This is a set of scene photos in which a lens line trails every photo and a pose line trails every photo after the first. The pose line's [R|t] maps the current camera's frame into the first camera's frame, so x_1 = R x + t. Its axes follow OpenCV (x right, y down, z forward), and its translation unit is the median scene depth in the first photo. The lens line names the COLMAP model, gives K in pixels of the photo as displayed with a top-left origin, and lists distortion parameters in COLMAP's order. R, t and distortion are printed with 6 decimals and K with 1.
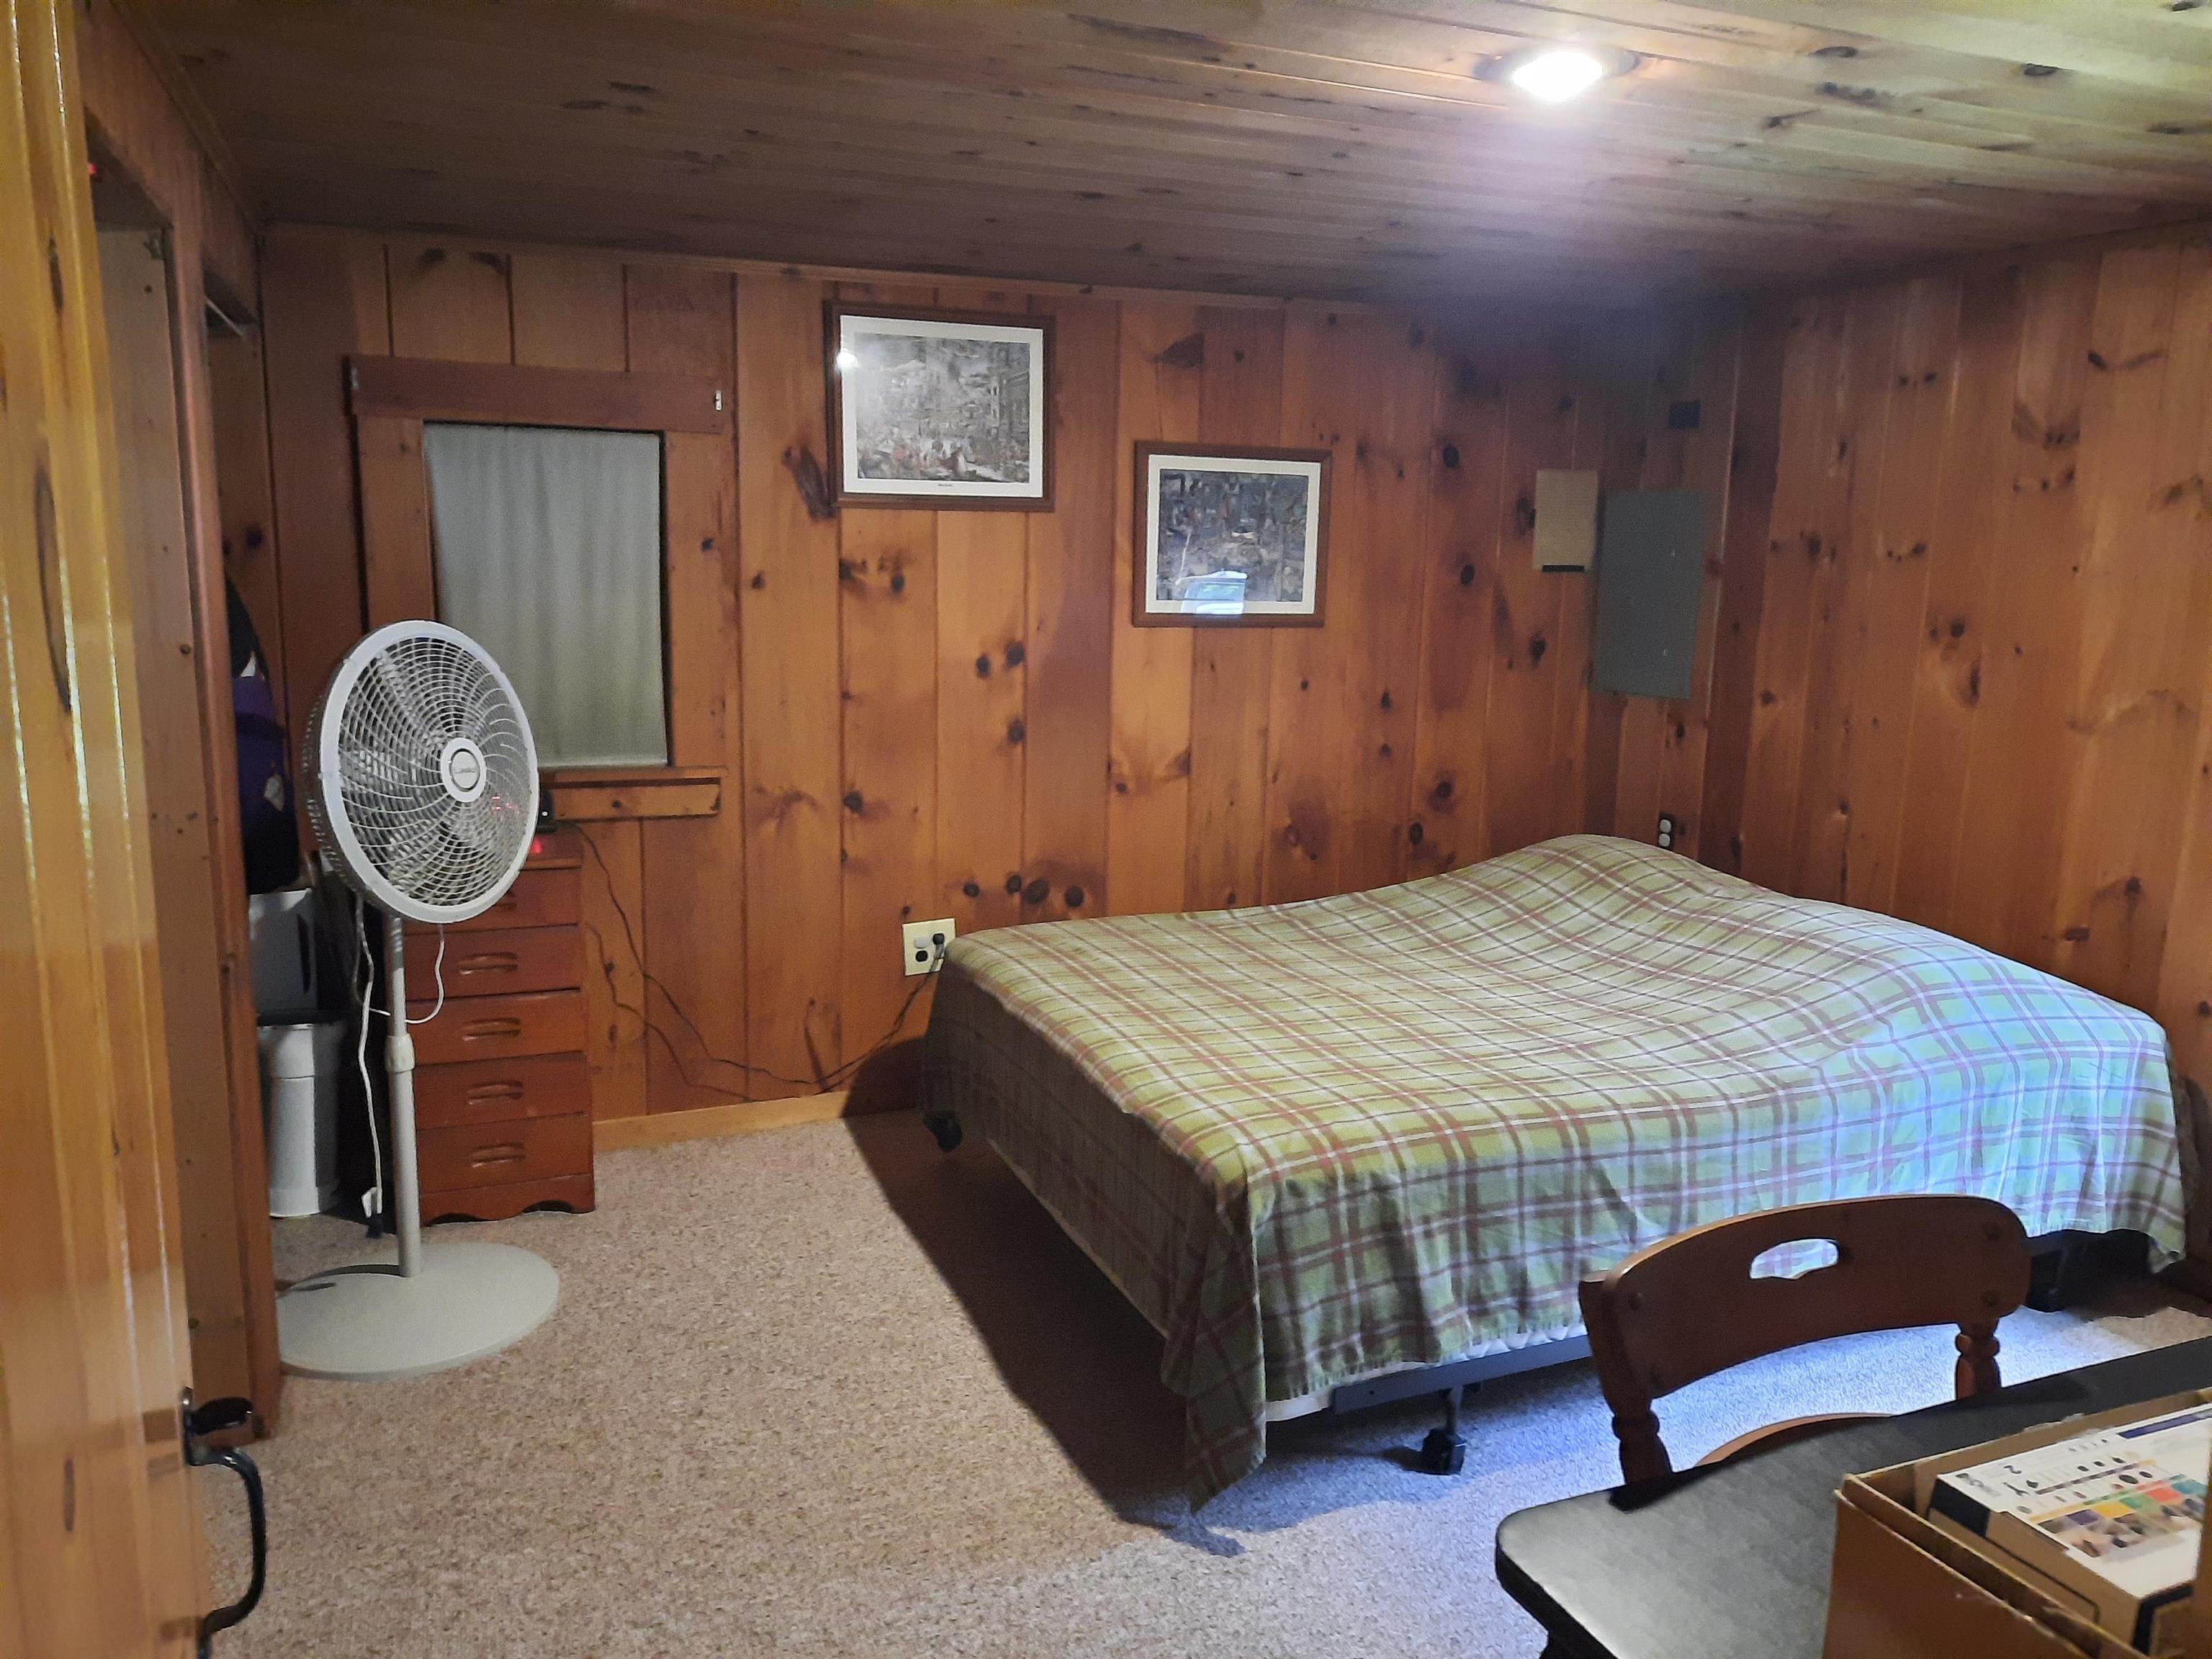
lens RADIAL K [[1607.5, 0, 1107.0], [0, 1607.5, 834.1], [0, 0, 1]] dist [0.036464, -0.074339]
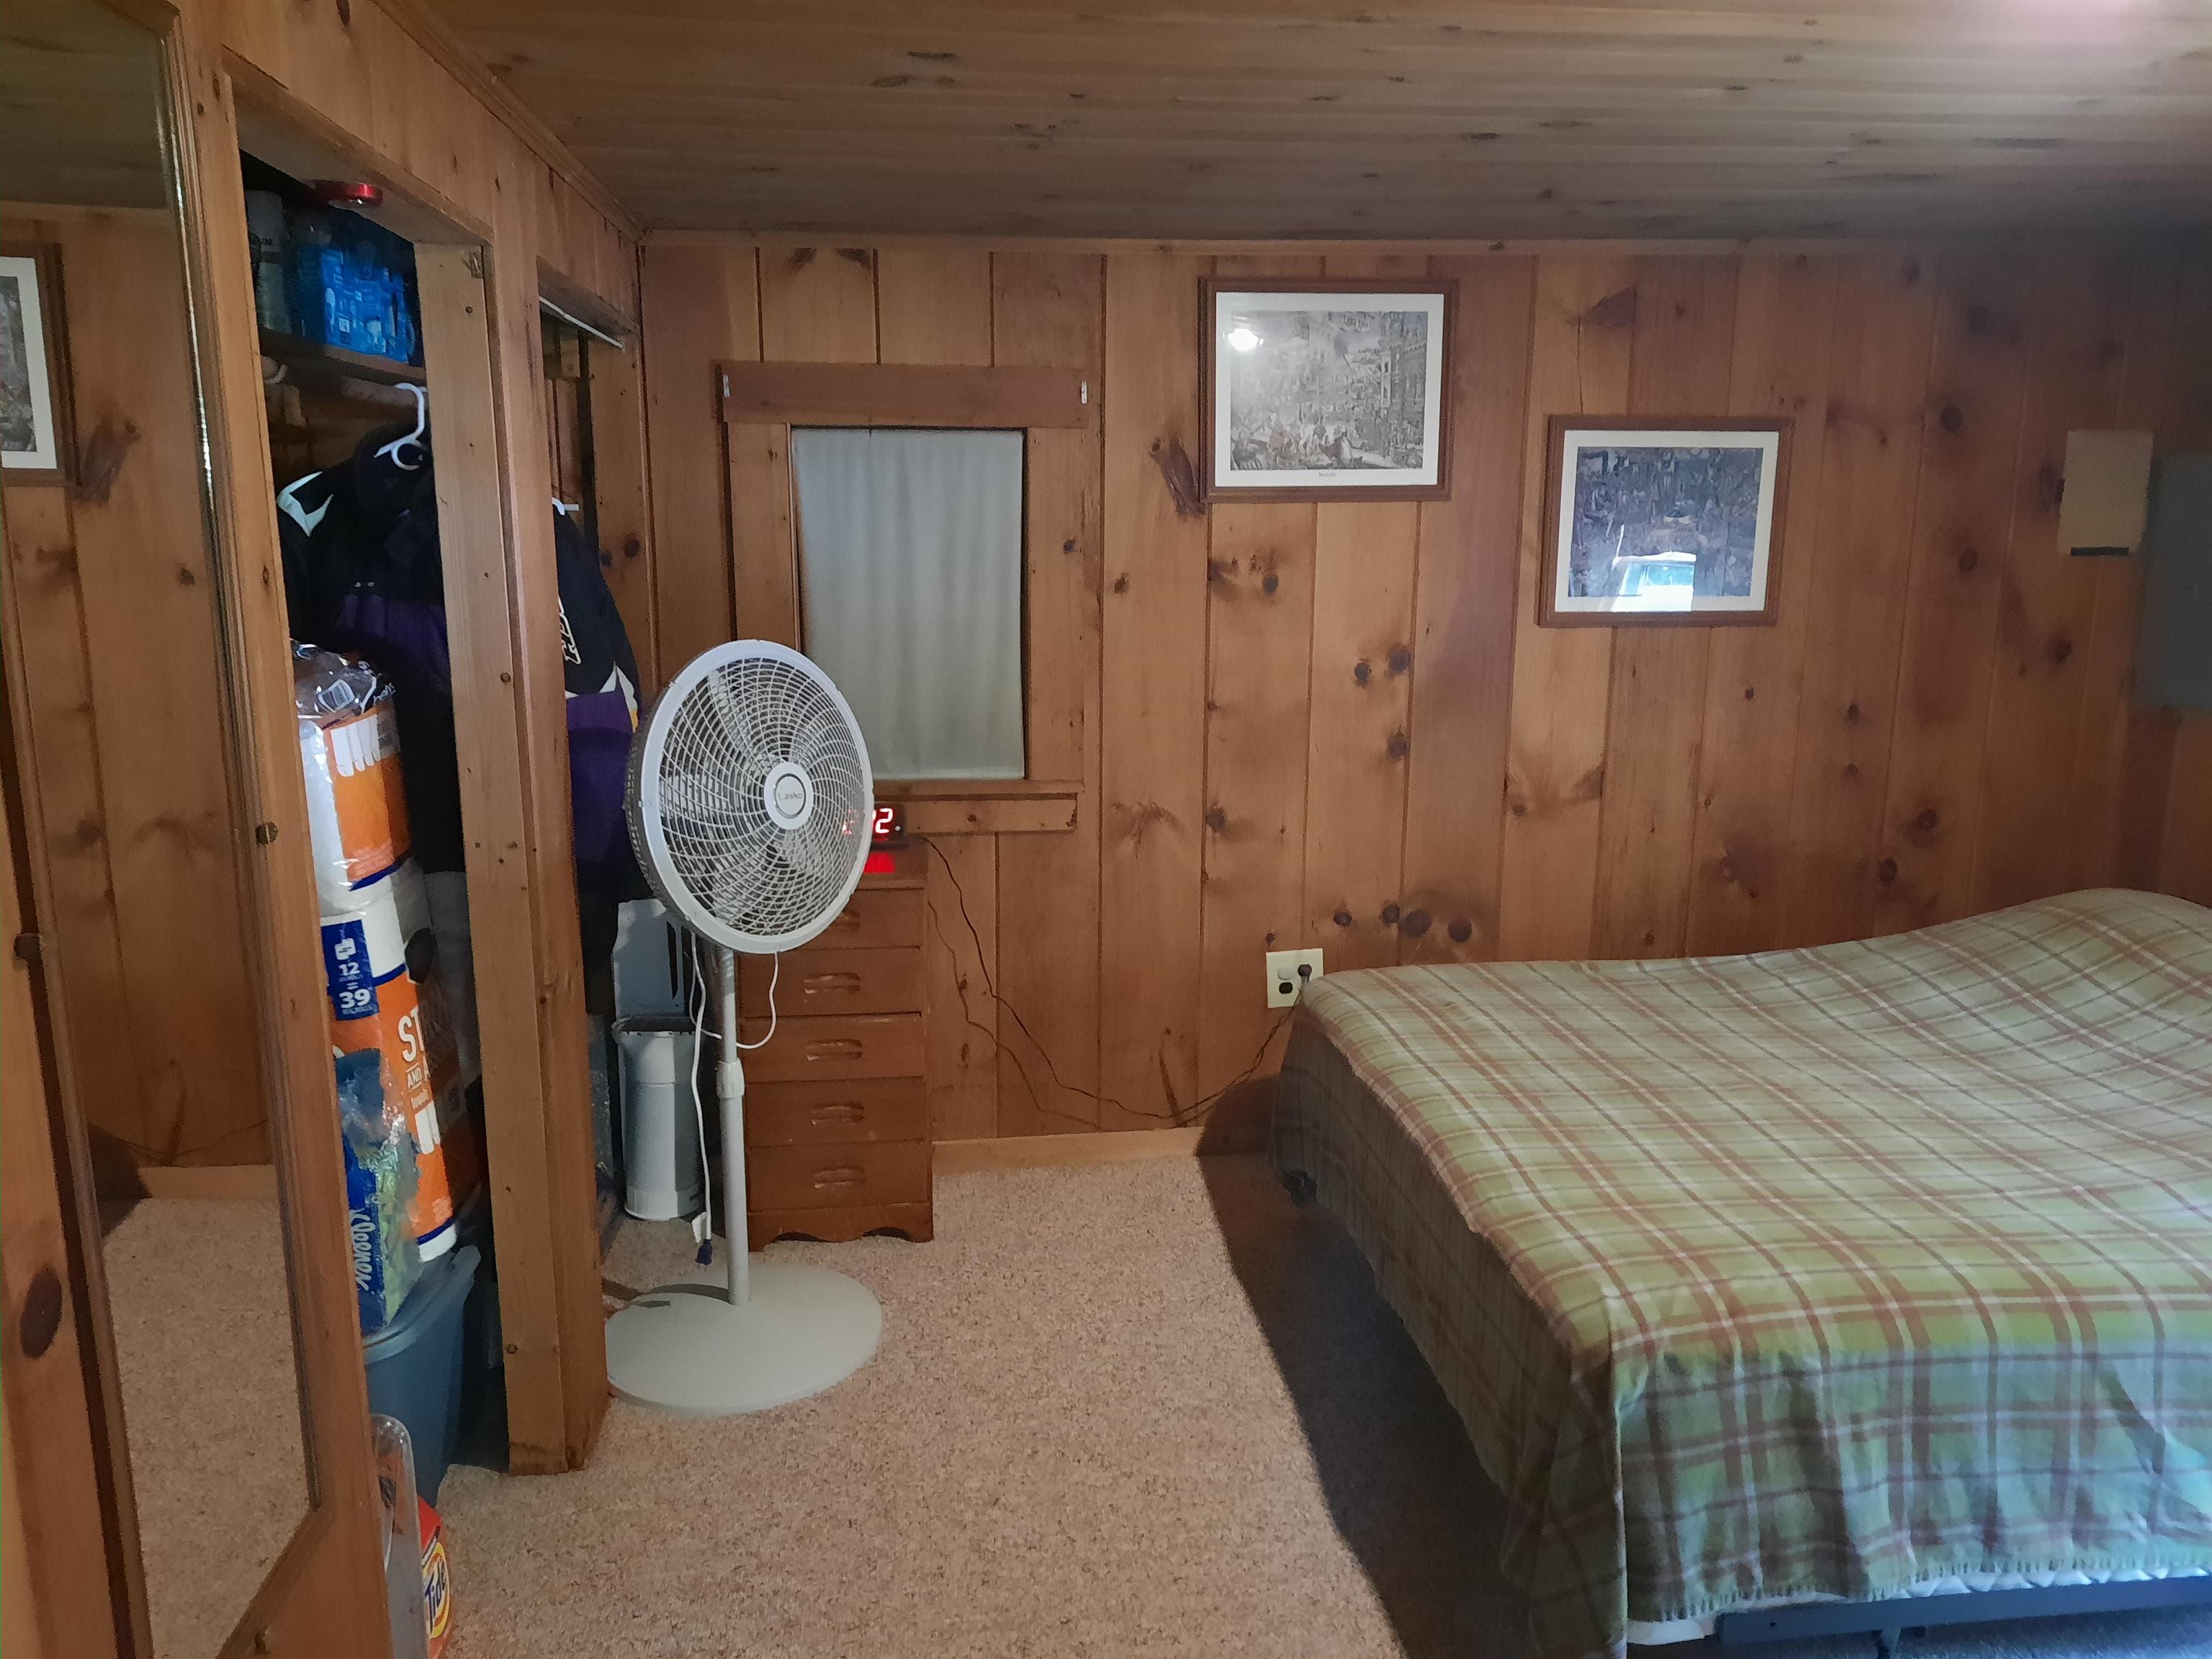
lens RADIAL K [[1595.4, 0, 1111.6], [0, 1595.4, 830.1], [0, 0, 1]] dist [0.059486, -0.066271]
pose [[0.962448, 0.033687, -0.269369, 0.035698], [-0.028350, 0.999318, 0.023680, -0.037482], [0.269983, -0.015154, 0.962746, 0.103934]]
